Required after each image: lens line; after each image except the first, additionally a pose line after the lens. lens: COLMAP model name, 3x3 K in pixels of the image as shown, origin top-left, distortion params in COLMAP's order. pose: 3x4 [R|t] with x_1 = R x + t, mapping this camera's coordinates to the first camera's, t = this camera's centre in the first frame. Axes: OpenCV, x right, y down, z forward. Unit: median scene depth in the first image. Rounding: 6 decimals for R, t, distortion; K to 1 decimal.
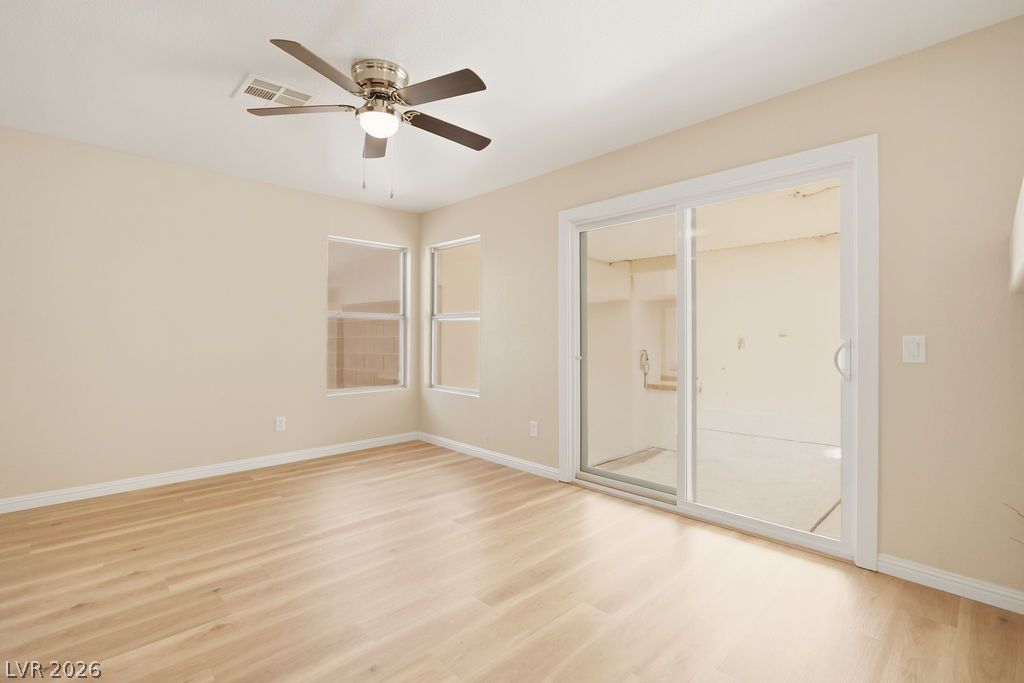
lens RADIAL K [[468.7, 0, 506.5], [0, 468.7, 337.8], [0, 0, 1]] dist [-0.010923, 0.006649]
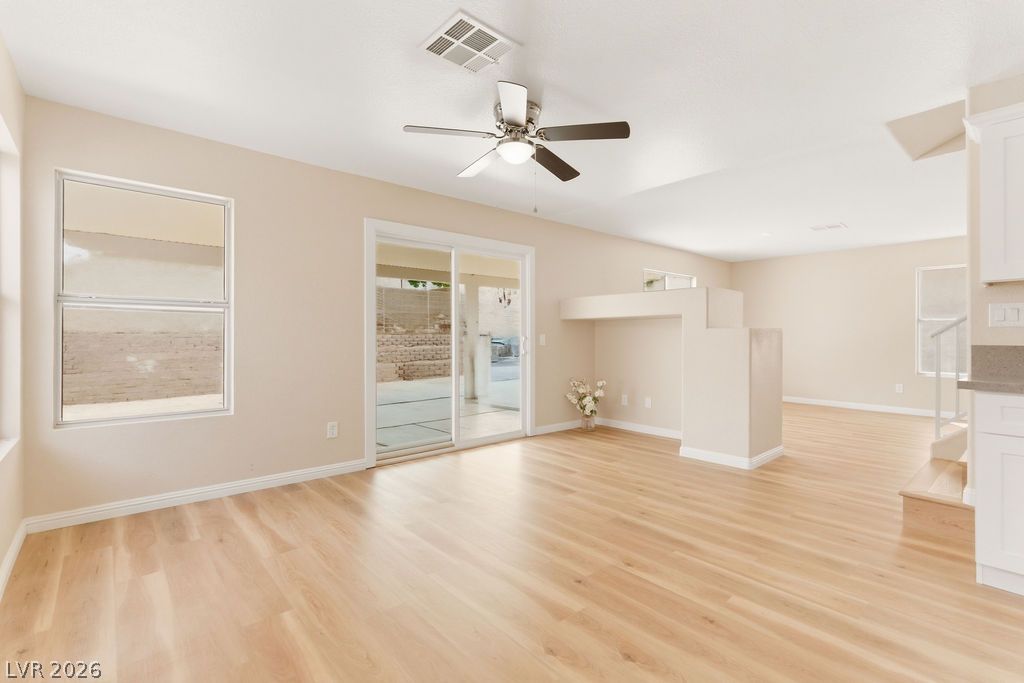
lens RADIAL K [[468.7, 0, 506.5], [0, 468.7, 337.8], [0, 0, 1]] dist [-0.010923, 0.006649]
pose [[0.038262, -0.005220, 0.999254, -1.136786], [-0.001538, 0.999985, 0.005283, -0.001731], [-0.999267, -0.001739, 0.038253, 0.768661]]
